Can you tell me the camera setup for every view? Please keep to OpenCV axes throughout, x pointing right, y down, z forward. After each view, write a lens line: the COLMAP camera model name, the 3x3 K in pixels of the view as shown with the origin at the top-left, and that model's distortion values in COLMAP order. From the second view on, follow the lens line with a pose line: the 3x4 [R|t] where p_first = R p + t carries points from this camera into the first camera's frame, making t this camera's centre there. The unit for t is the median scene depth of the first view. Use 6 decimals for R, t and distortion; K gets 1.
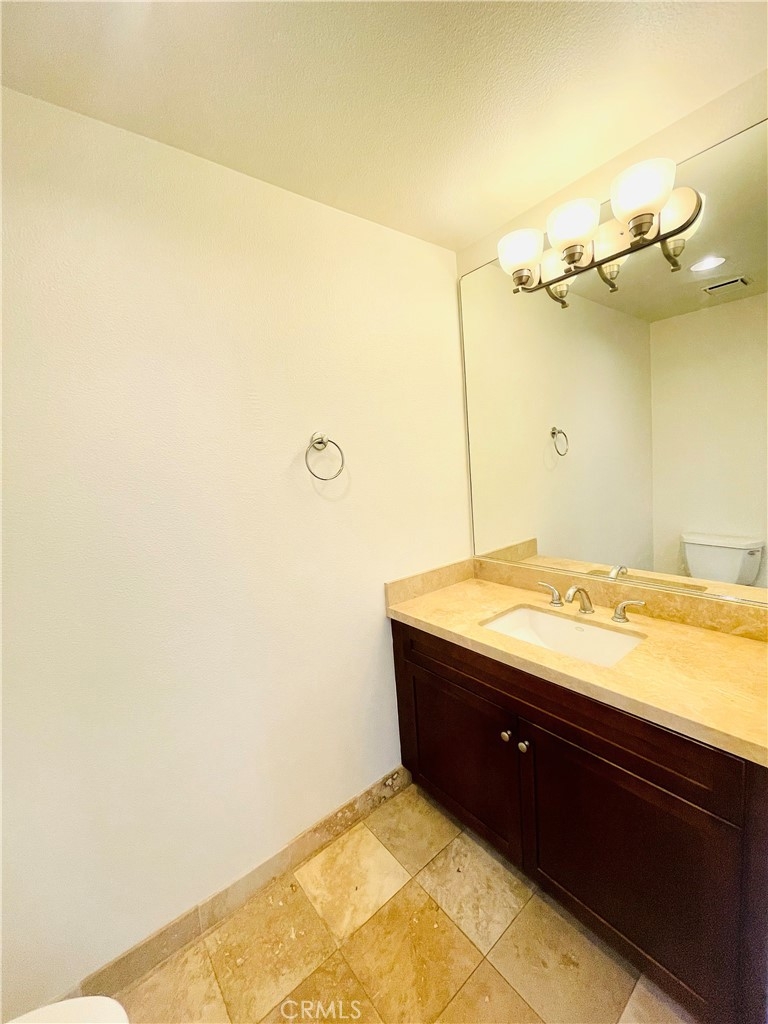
lens RADIAL K [[408.5, 0, 383.1], [0, 408.5, 509.6], [0, 0, 1]] dist [-0.002170, -0.000139]
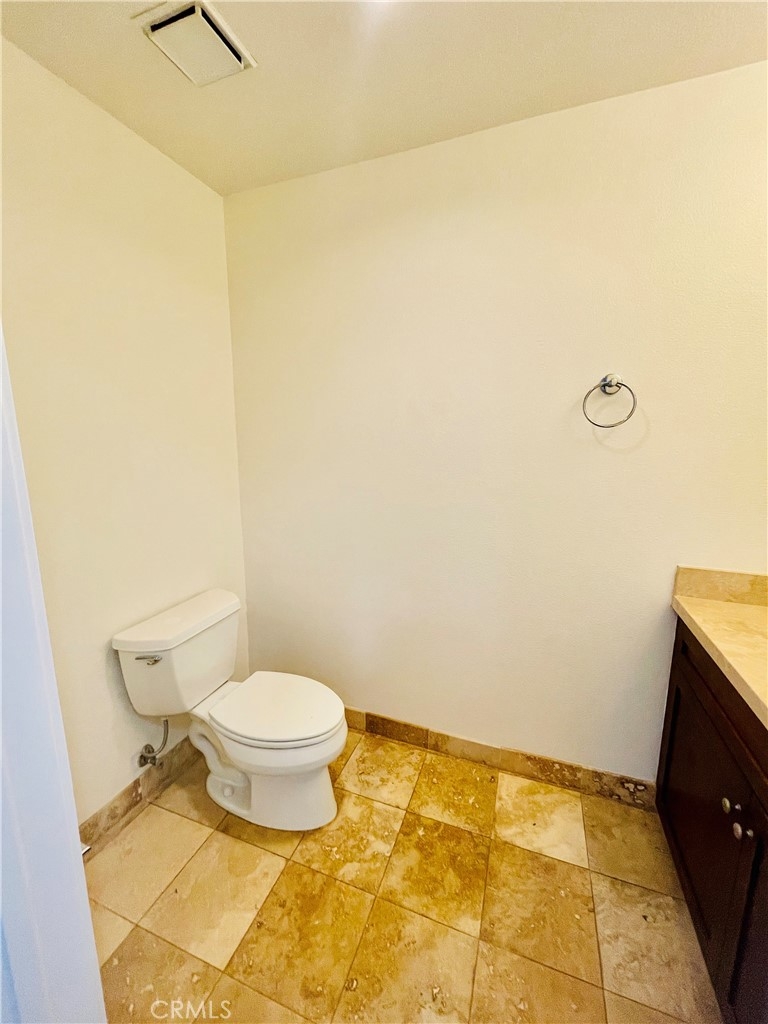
lens RADIAL K [[408.5, 0, 382.4], [0, 408.5, 510.9], [0, 0, 1]] dist [-0.002170, -0.000139]
pose [[0.511272, 0.228187, -0.828572, 0.397696], [-0.139338, 0.973361, 0.182083, 0.012097], [0.848048, 0.022358, 0.529447, 0.095352]]
